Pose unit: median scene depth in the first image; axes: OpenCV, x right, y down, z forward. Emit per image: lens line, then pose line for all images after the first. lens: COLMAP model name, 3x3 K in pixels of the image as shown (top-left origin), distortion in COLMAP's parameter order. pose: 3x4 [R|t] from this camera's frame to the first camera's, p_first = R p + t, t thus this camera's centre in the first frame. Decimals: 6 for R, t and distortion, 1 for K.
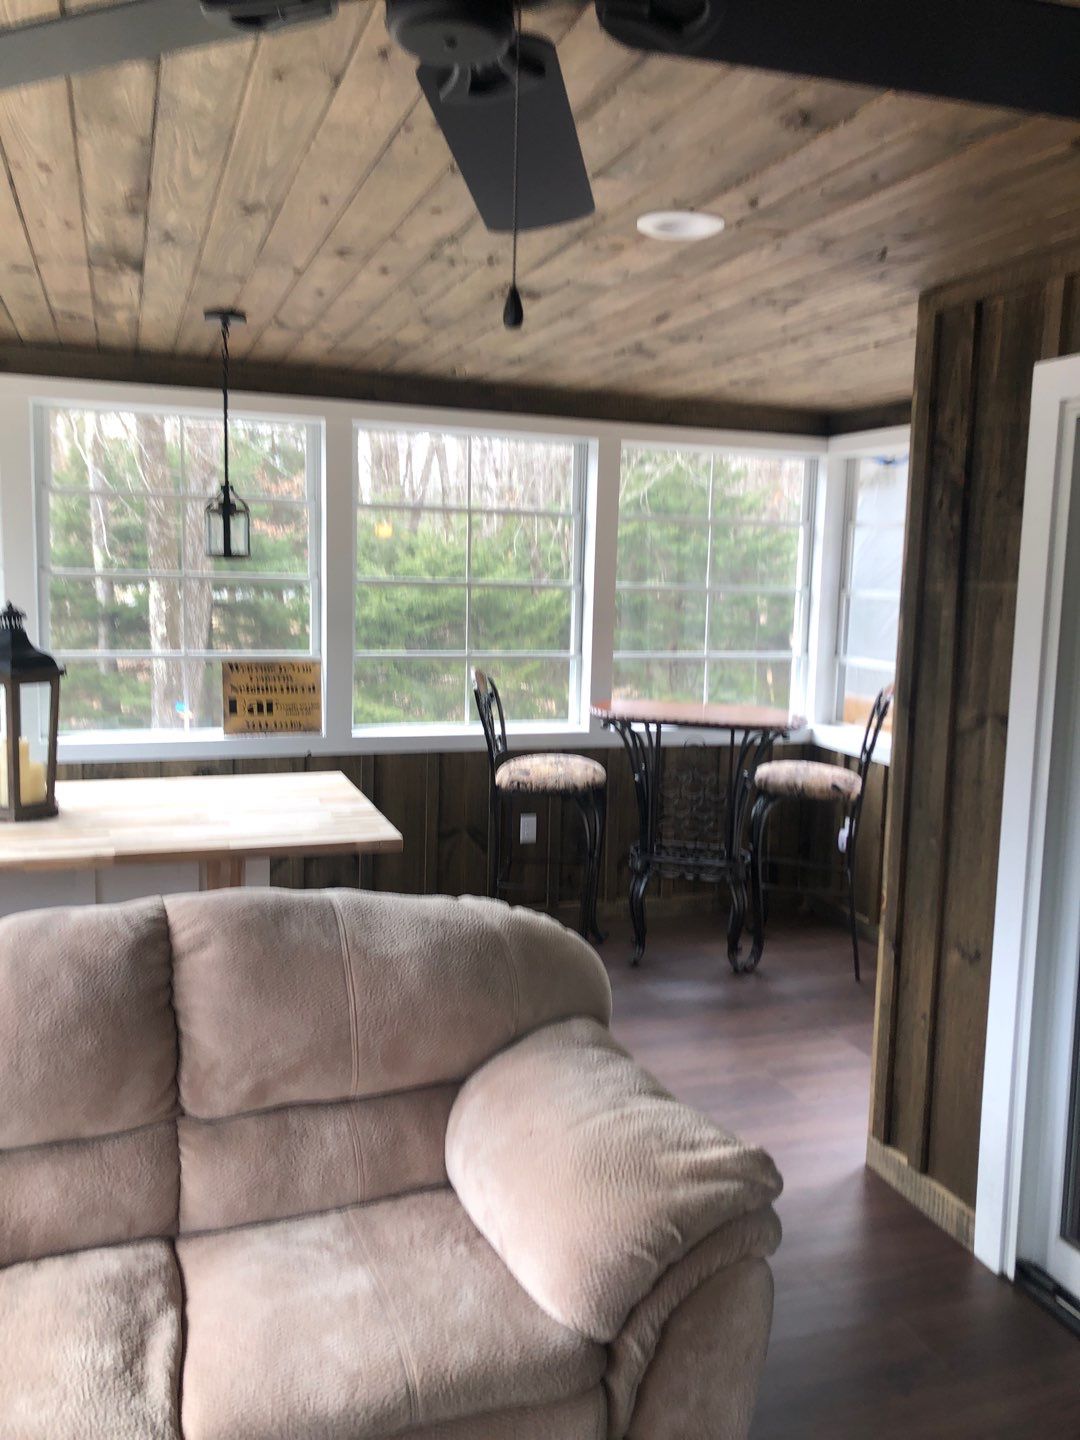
lens RADIAL K [[1184.3, 0, 429.7], [0, 1184.3, 717.9], [0, 0, 1]] dist [-0.001014, 0.003254]
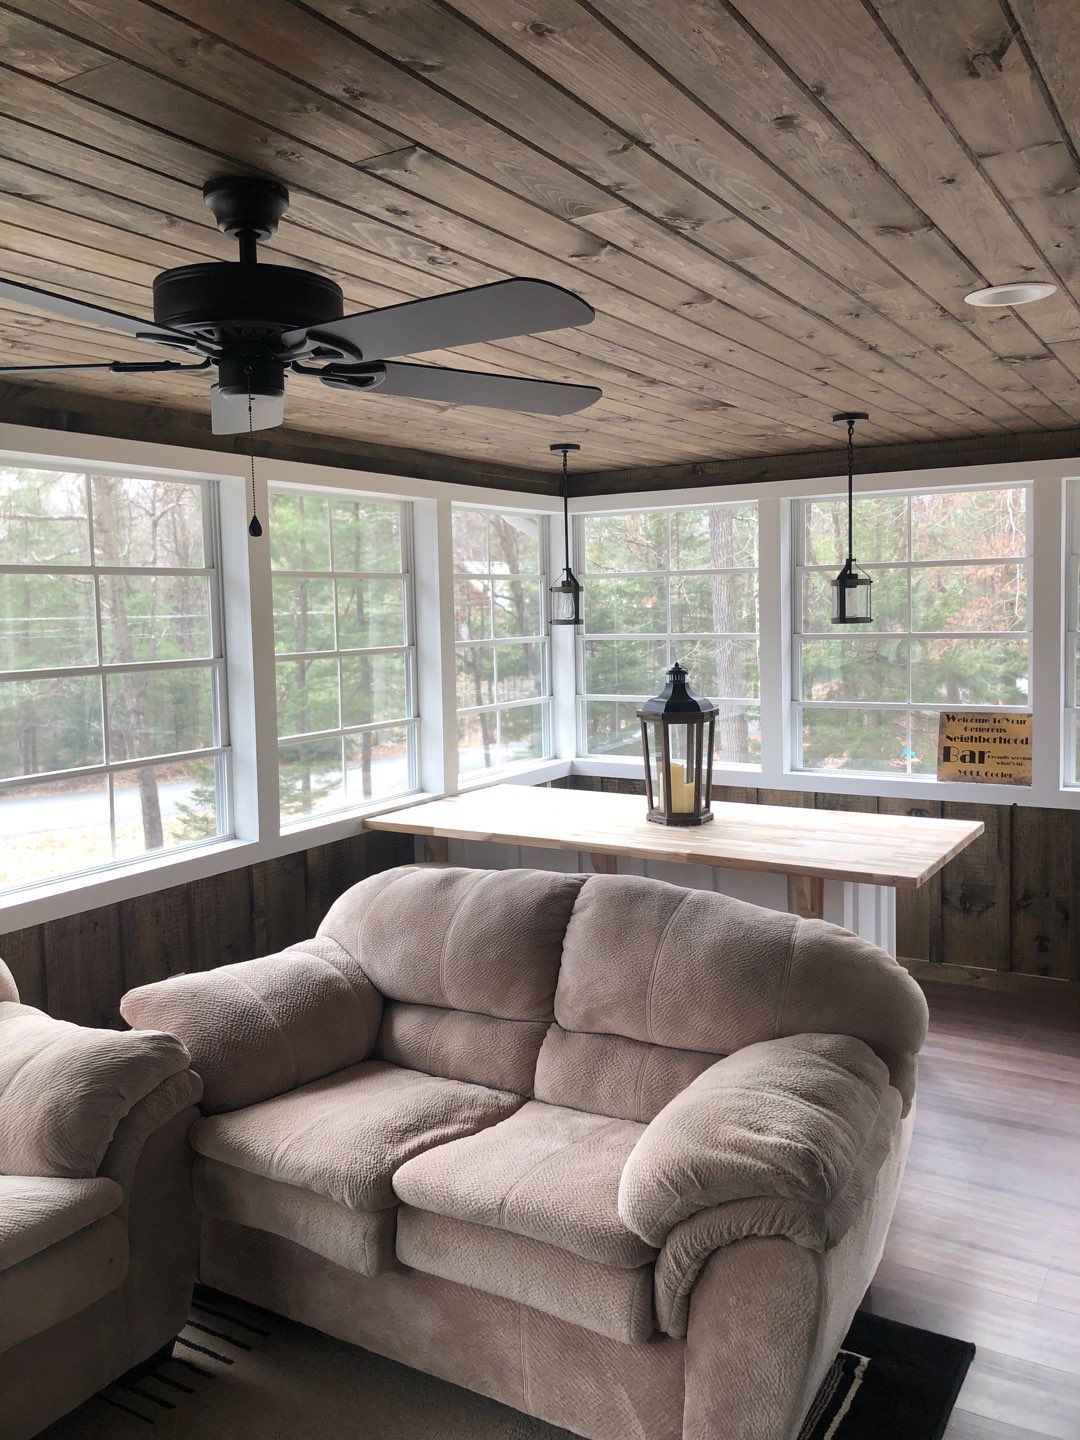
lens RADIAL K [[1184.3, 0, 536.2], [0, 1184.3, 718.6], [0, 0, 1]] dist [-0.001014, 0.003254]
pose [[0.628059, 0.036763, -0.777297, 0.558410], [-0.066394, 0.997773, -0.006455, -0.012916], [0.775328, 0.055662, 0.629101, 0.036846]]
